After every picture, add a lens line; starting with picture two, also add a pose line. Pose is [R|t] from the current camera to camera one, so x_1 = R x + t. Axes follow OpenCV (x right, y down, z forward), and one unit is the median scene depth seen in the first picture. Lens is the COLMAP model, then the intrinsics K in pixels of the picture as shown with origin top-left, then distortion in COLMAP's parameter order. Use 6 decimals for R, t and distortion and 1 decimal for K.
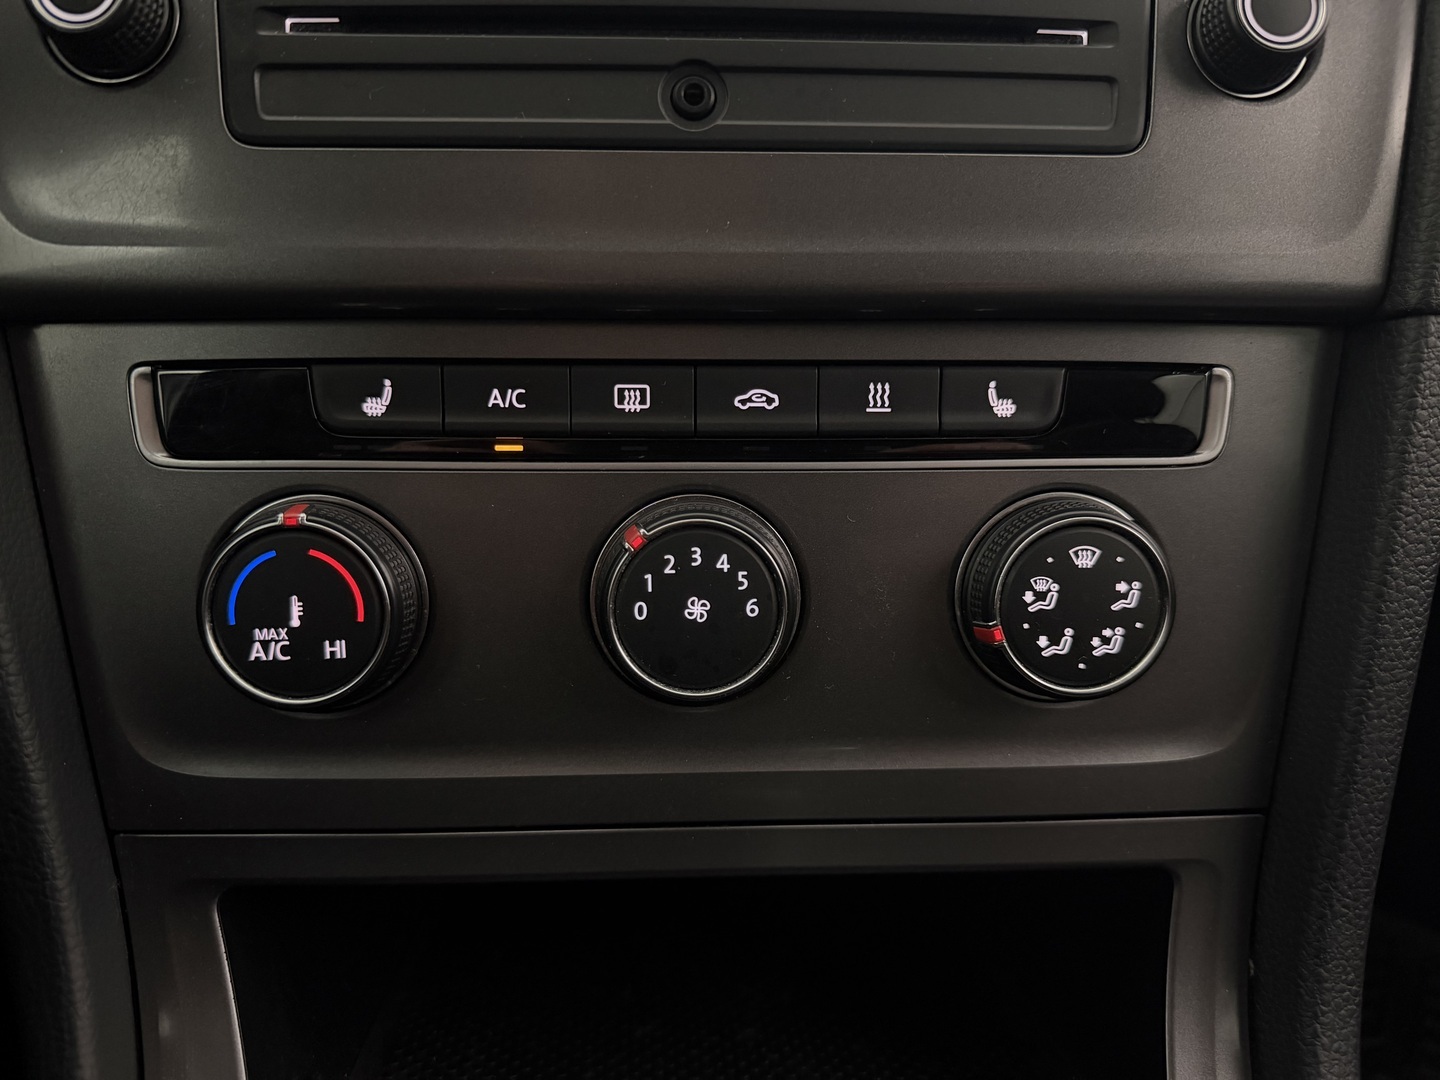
lens RADIAL K [[1008.0, 0, 714.5], [0, 1008.0, 531.0], [0, 0, 1]] dist [0.004845, -0.036163]
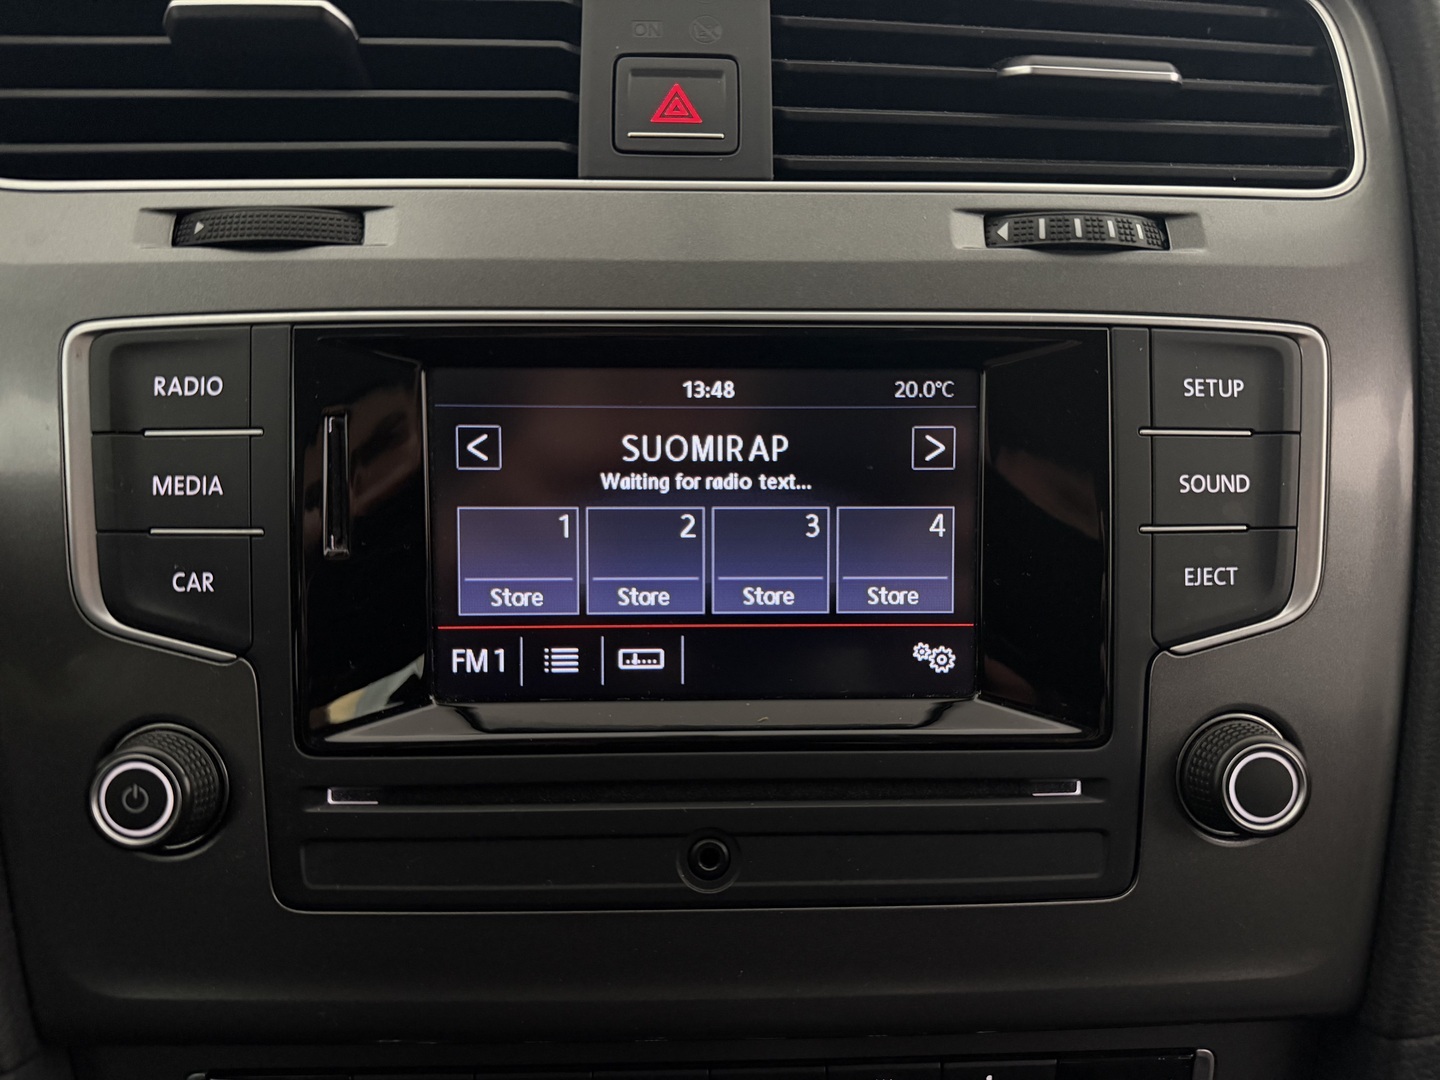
lens RADIAL K [[1008.0, 0, 727.7], [0, 1008.0, 538.3], [0, 0, 1]] dist [0.004845, -0.036163]
pose [[0.999909, 0.001792, -0.013359, 0.012079], [-0.001852, 0.999988, -0.004464, -0.728258], [0.013351, 0.004488, 0.999901, -0.068849]]
